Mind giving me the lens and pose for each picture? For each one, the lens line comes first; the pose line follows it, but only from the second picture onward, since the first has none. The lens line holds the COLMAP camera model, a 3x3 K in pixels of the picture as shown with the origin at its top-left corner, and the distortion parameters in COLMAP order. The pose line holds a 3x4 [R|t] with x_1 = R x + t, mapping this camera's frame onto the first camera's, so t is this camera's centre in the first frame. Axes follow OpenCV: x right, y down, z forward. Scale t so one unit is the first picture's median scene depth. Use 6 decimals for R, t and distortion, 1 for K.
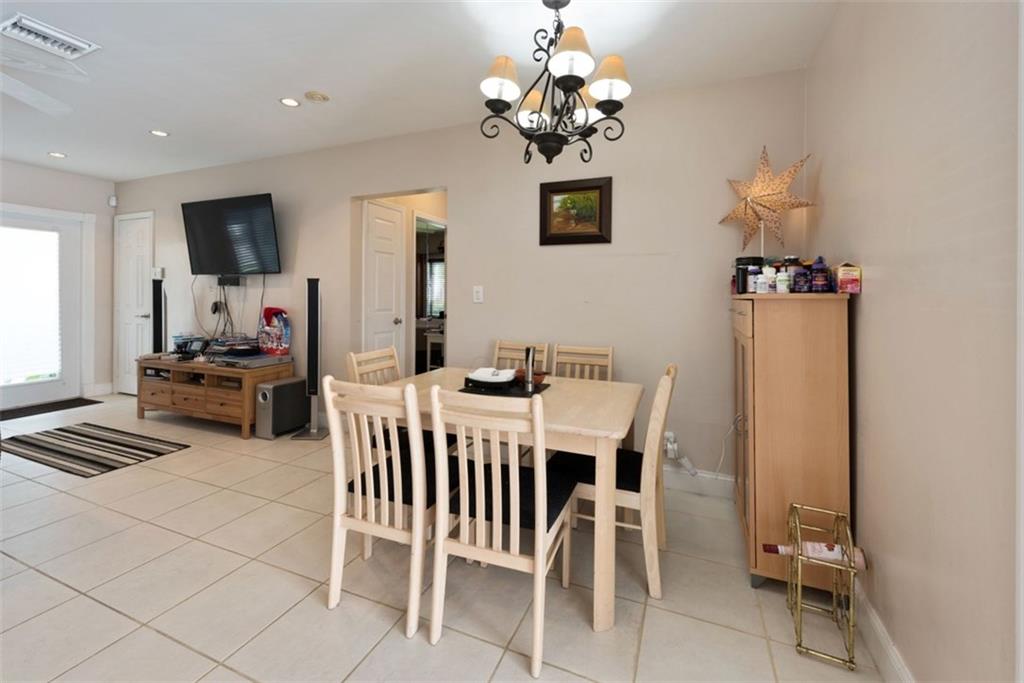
lens RADIAL K [[427.8, 0, 513.1], [0, 427.8, 298.9], [0, 0, 1]] dist [-0.001330, -0.000462]
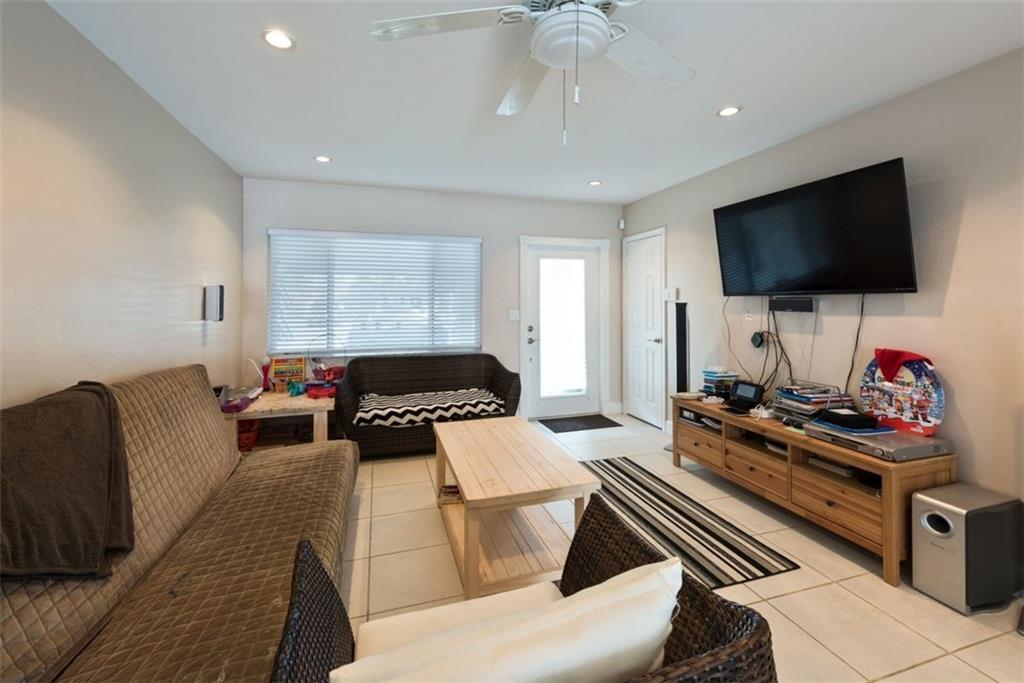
lens RADIAL K [[427.8, 0, 513.1], [0, 427.8, 298.9], [0, 0, 1]] dist [-0.001330, -0.000462]
pose [[0.640105, -0.020599, -0.768011, -0.429886], [0.006688, 0.999752, -0.021241, -0.041031], [0.768258, 0.008460, 0.640084, 0.202018]]
